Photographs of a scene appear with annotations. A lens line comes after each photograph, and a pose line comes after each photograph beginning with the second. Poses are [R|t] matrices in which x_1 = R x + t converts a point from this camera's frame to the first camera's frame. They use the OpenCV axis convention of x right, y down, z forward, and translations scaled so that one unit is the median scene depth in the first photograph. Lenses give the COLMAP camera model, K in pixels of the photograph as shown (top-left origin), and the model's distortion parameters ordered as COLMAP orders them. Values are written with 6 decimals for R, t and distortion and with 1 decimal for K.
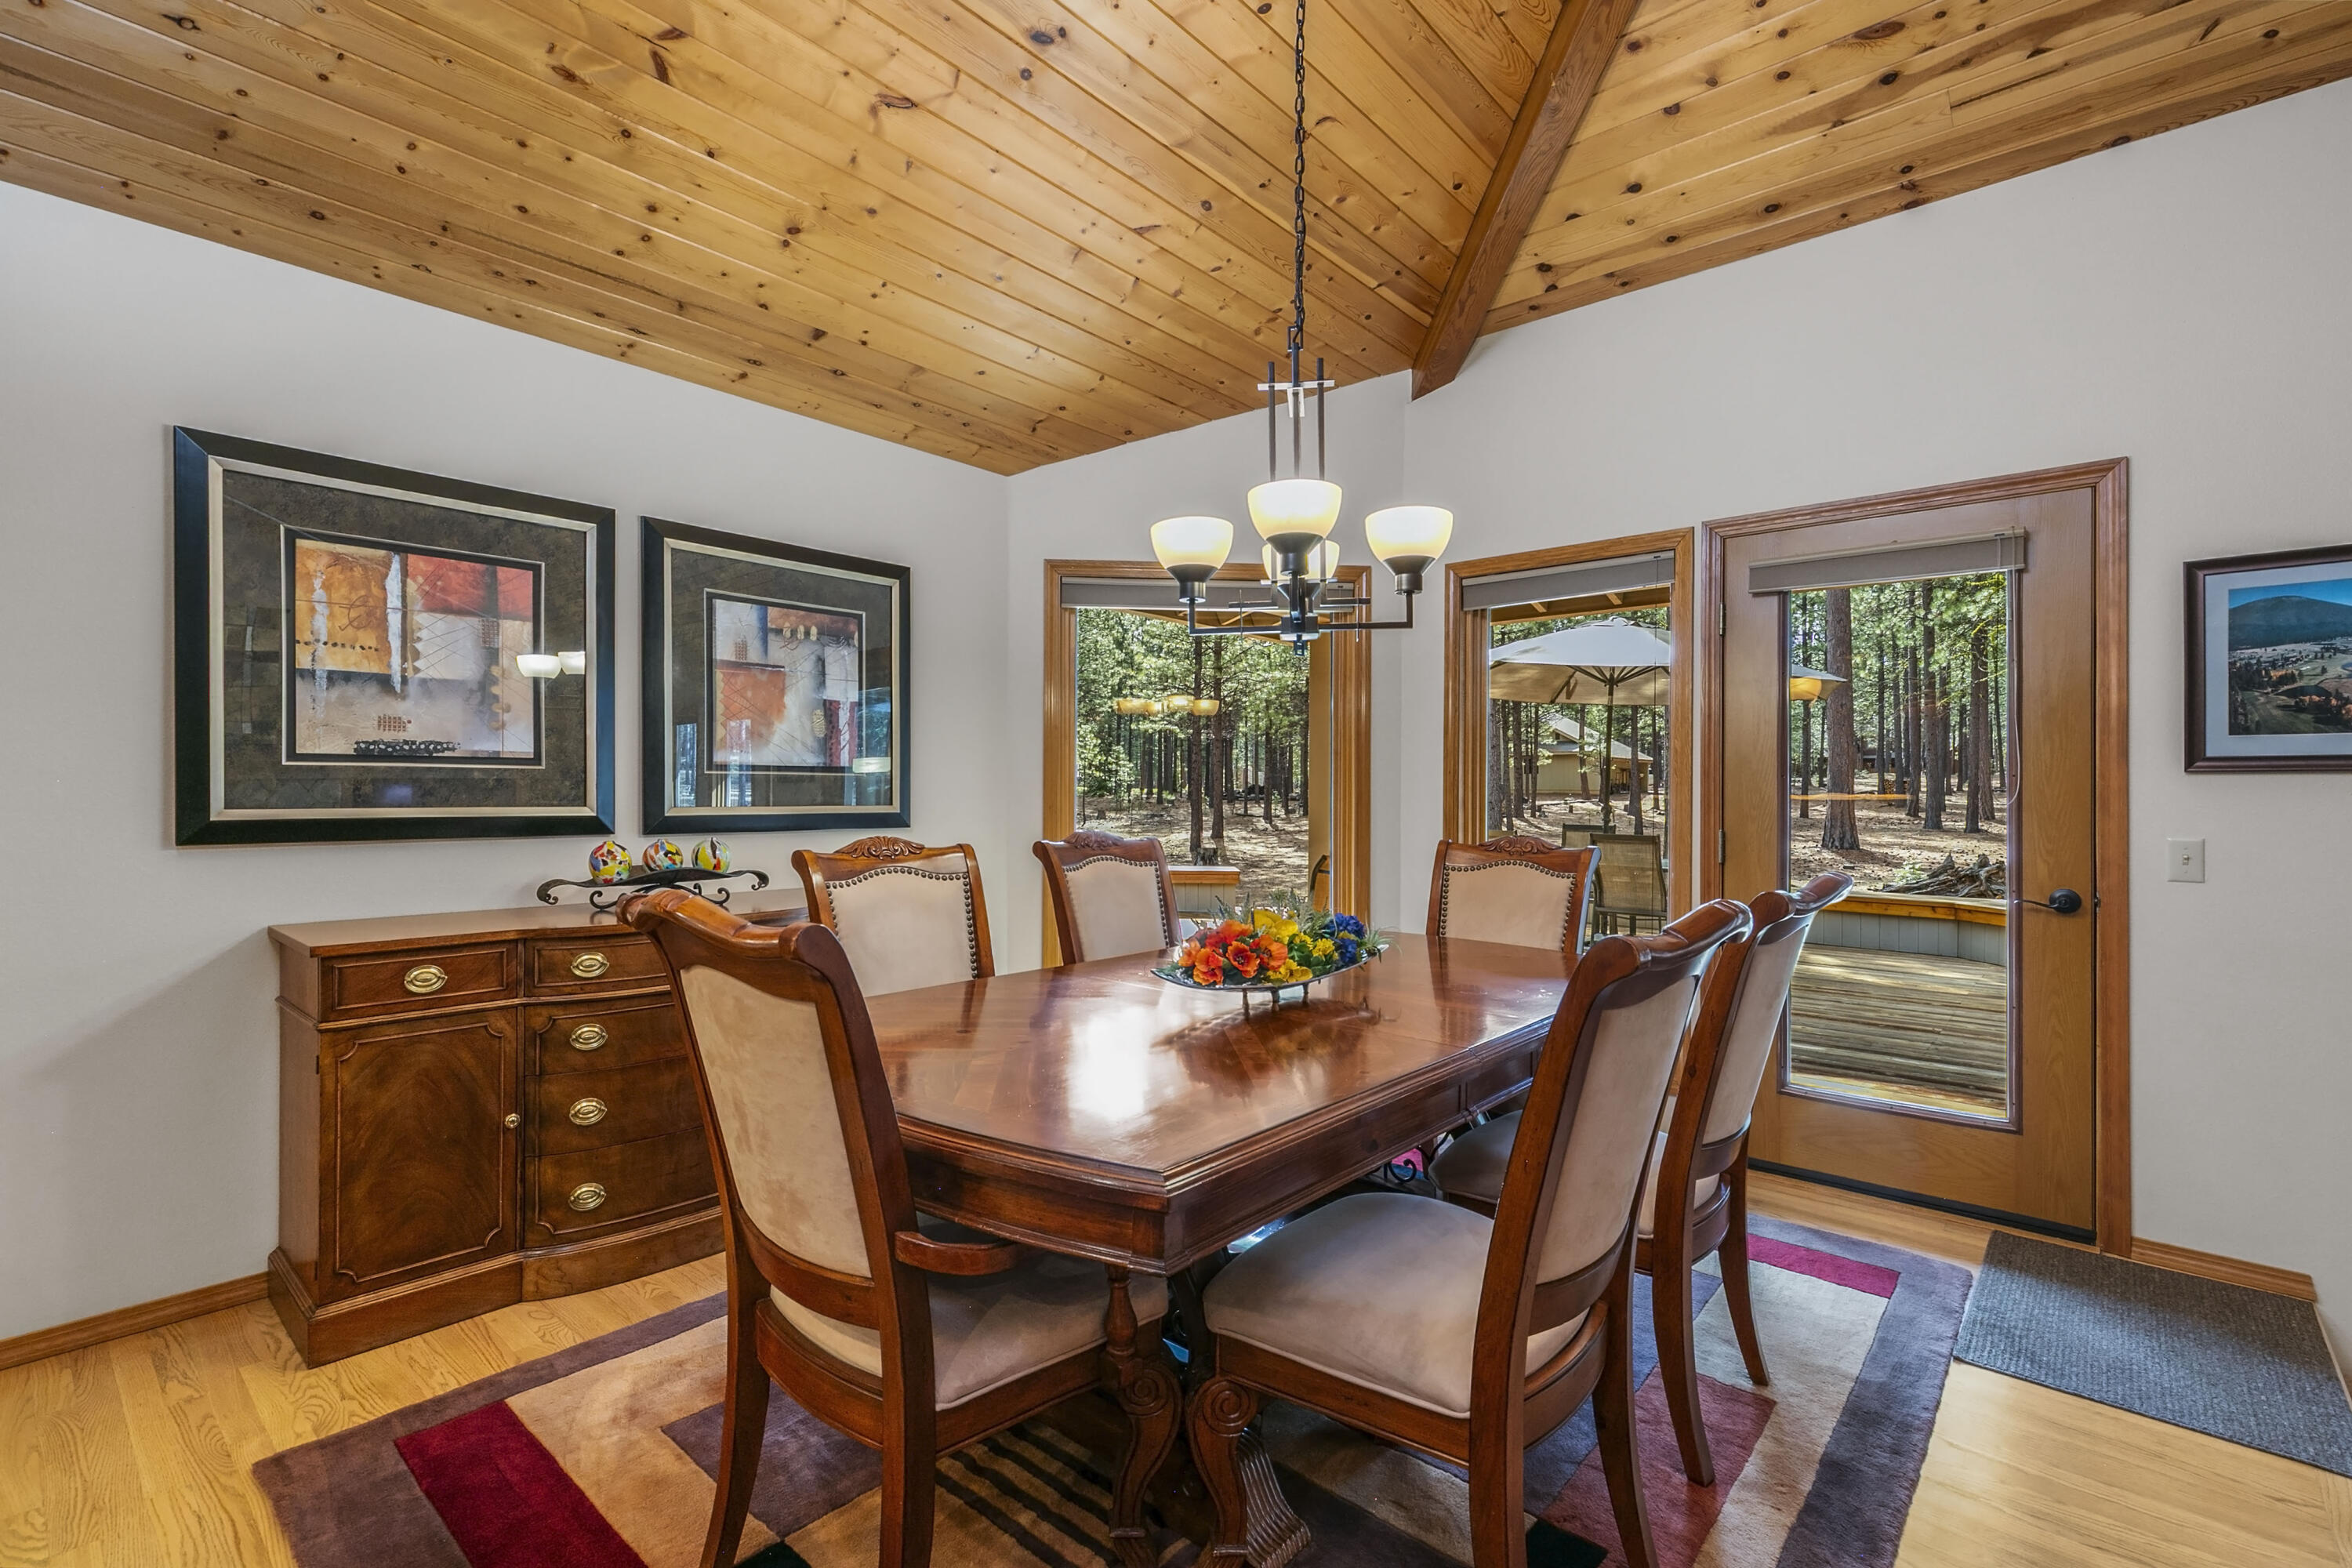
lens RADIAL K [[1073.2, 0, 1173.3], [0, 1073.2, 787.0], [0, 0, 1]] dist [0.003109, 0.000407]
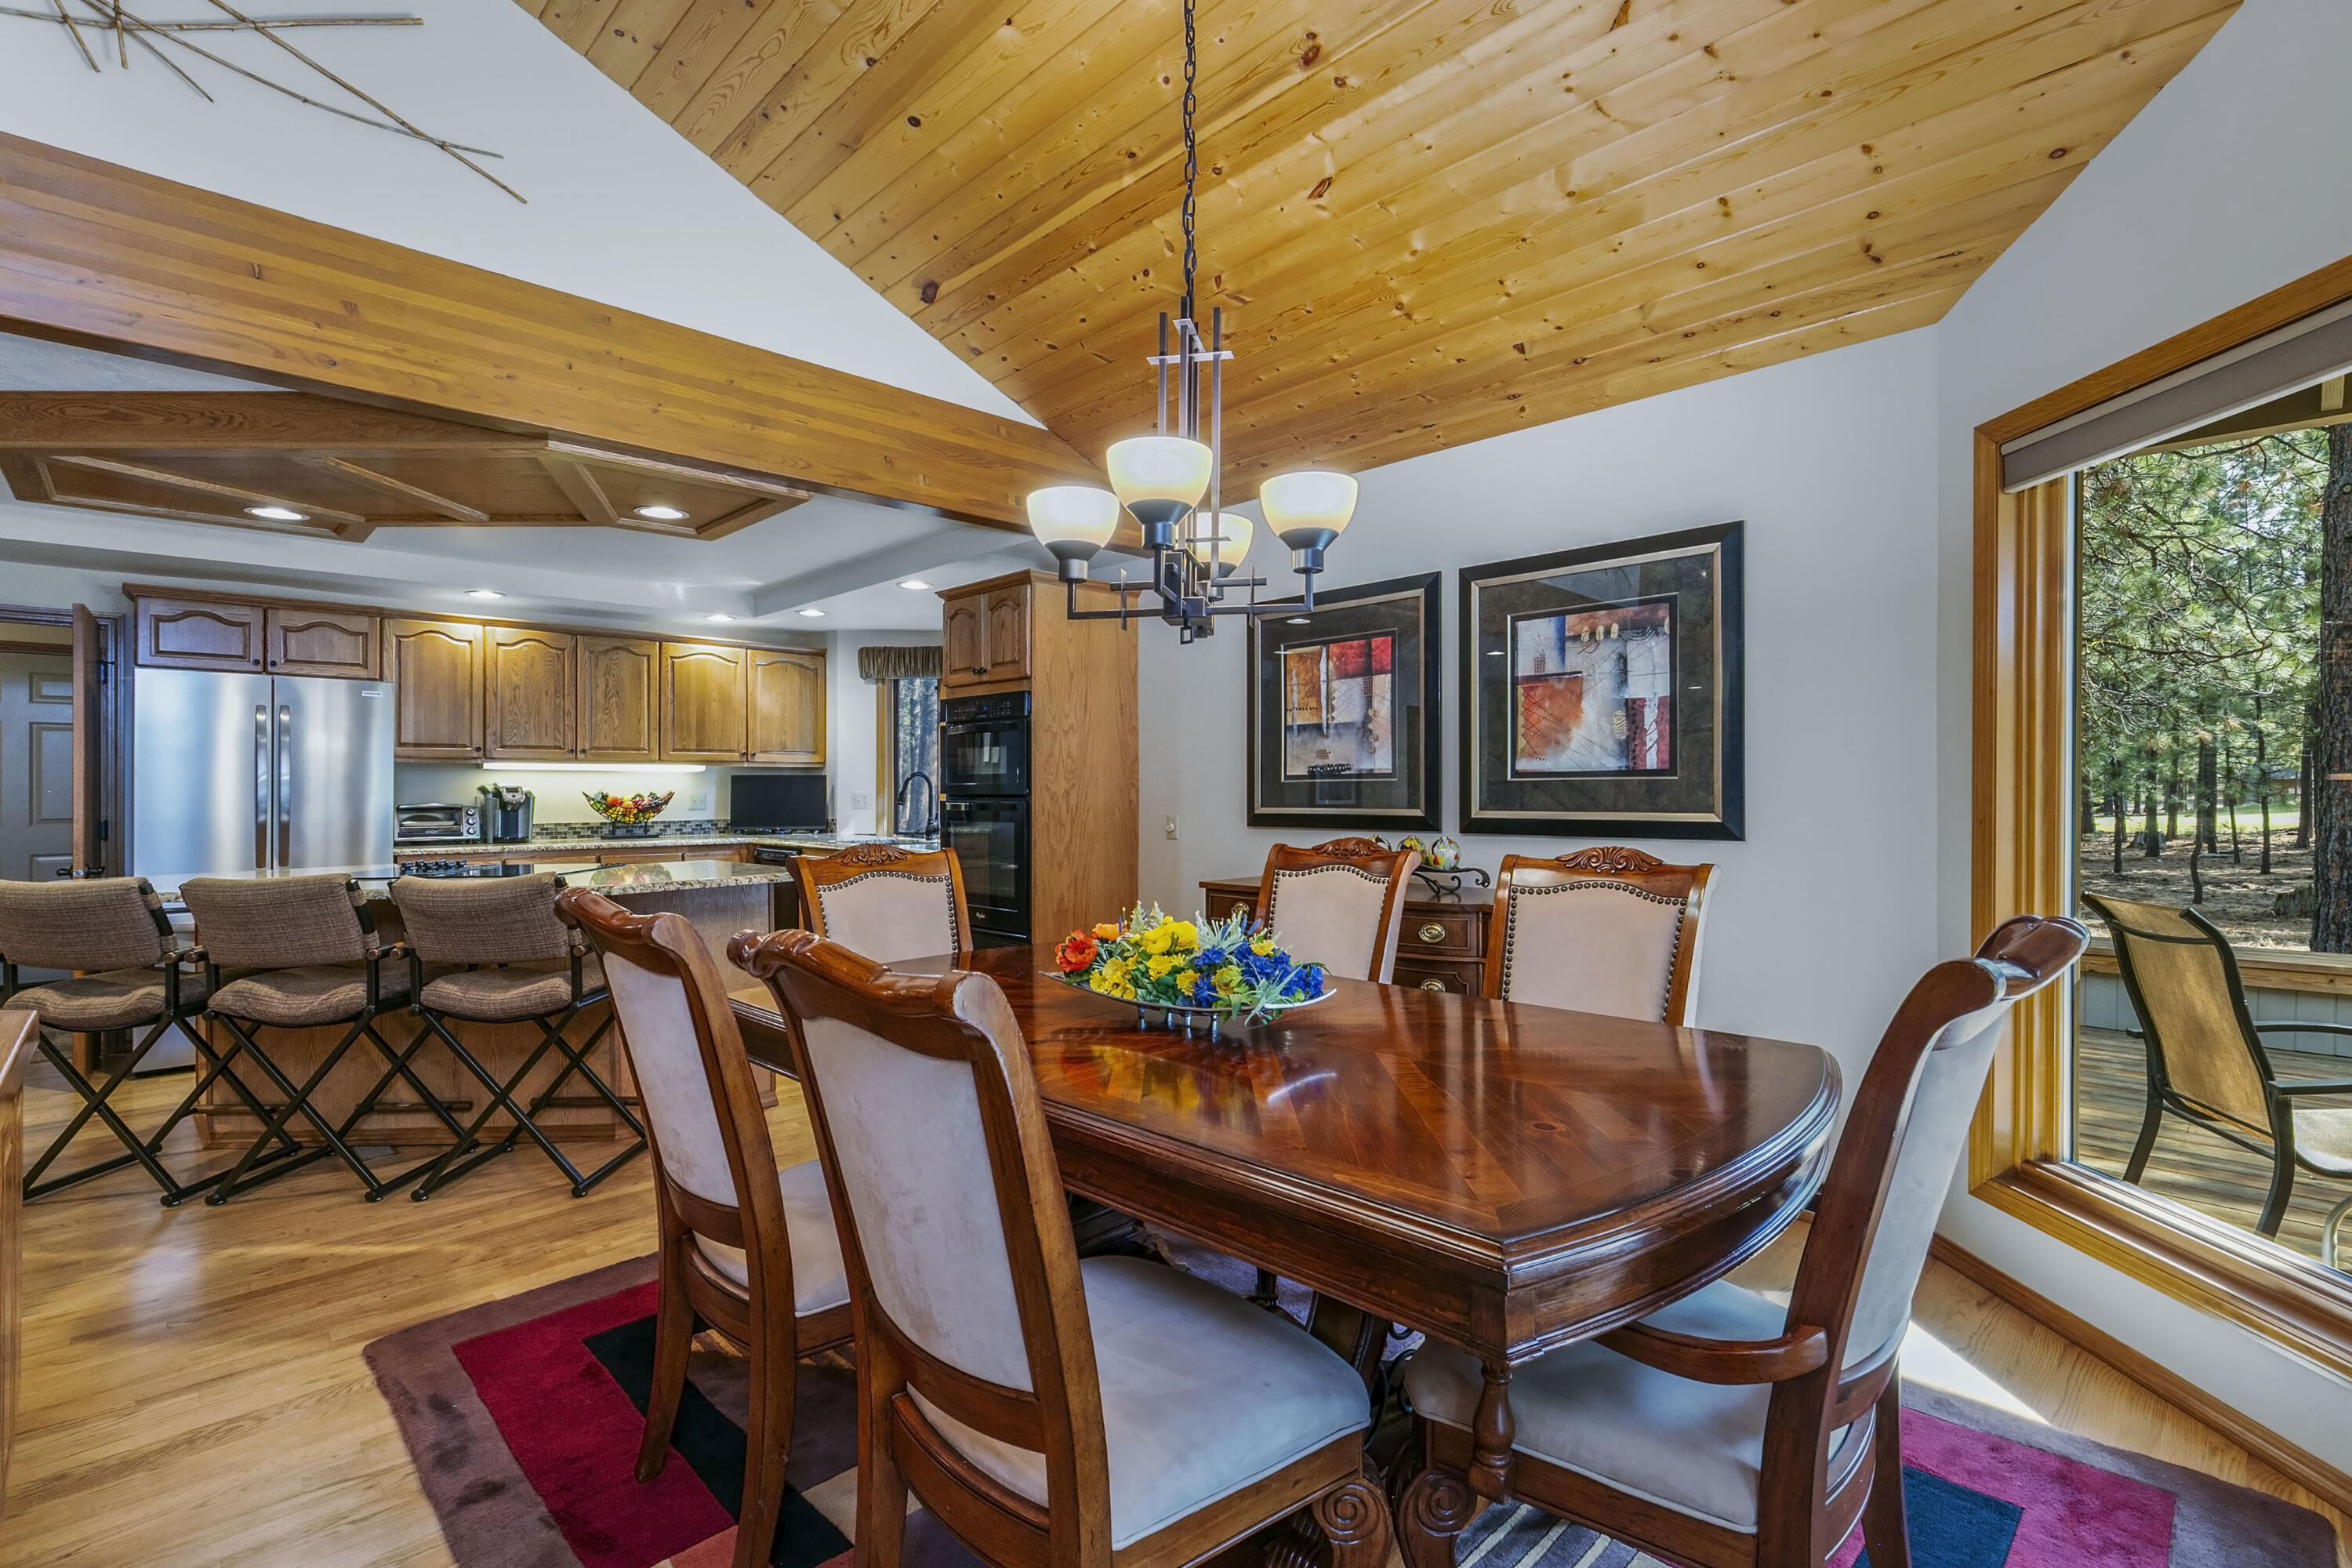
lens RADIAL K [[1073.2, 0, 1168.9], [0, 1073.2, 791.0], [0, 0, 1]] dist [0.003109, 0.000407]
pose [[-0.078184, -0.010093, -0.996888, 0.670425], [0.003619, 0.999939, -0.010408, 0.007683], [0.996932, -0.004422, -0.078143, 0.708528]]
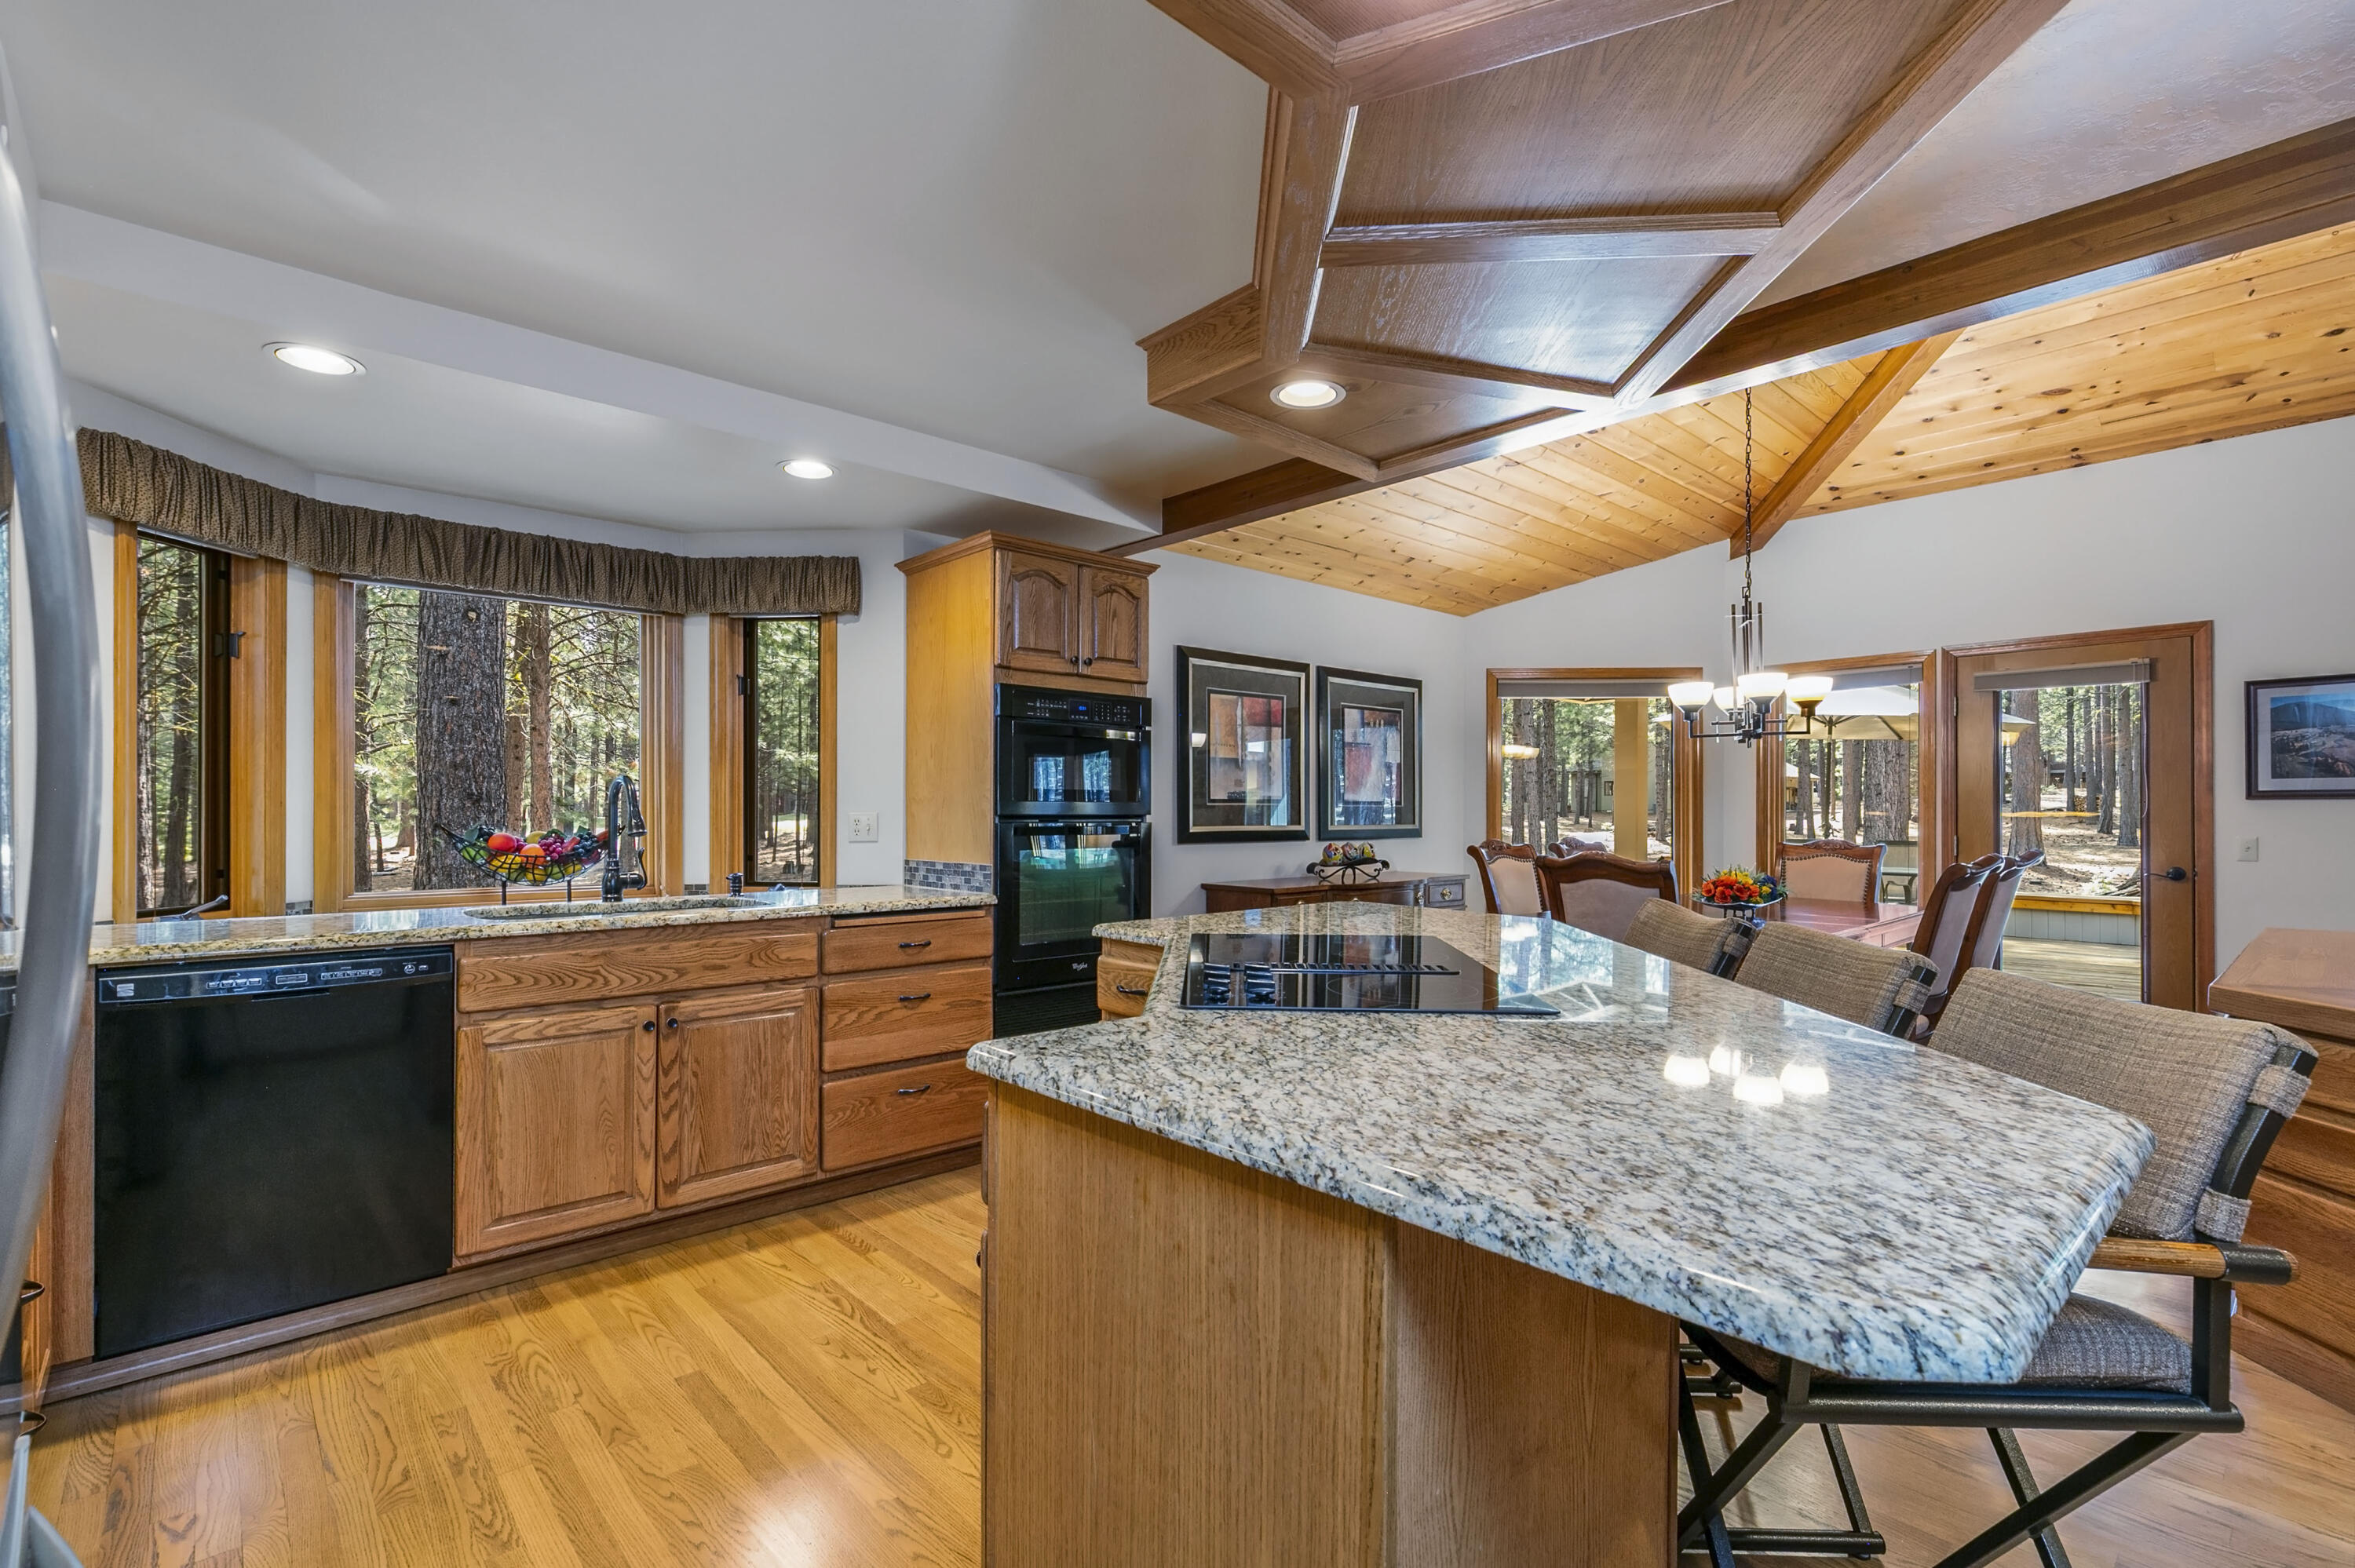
lens RADIAL K [[1074.4, 0, 1176.0], [0, 1074.4, 815.1], [0, 0, 1]] dist [0.003109, 0.000407]
pose [[0.993771, -0.007914, -0.111159, -0.491589], [0.008461, 0.999954, 0.004452, -0.008668], [0.111119, -0.005364, 0.993793, -0.767508]]
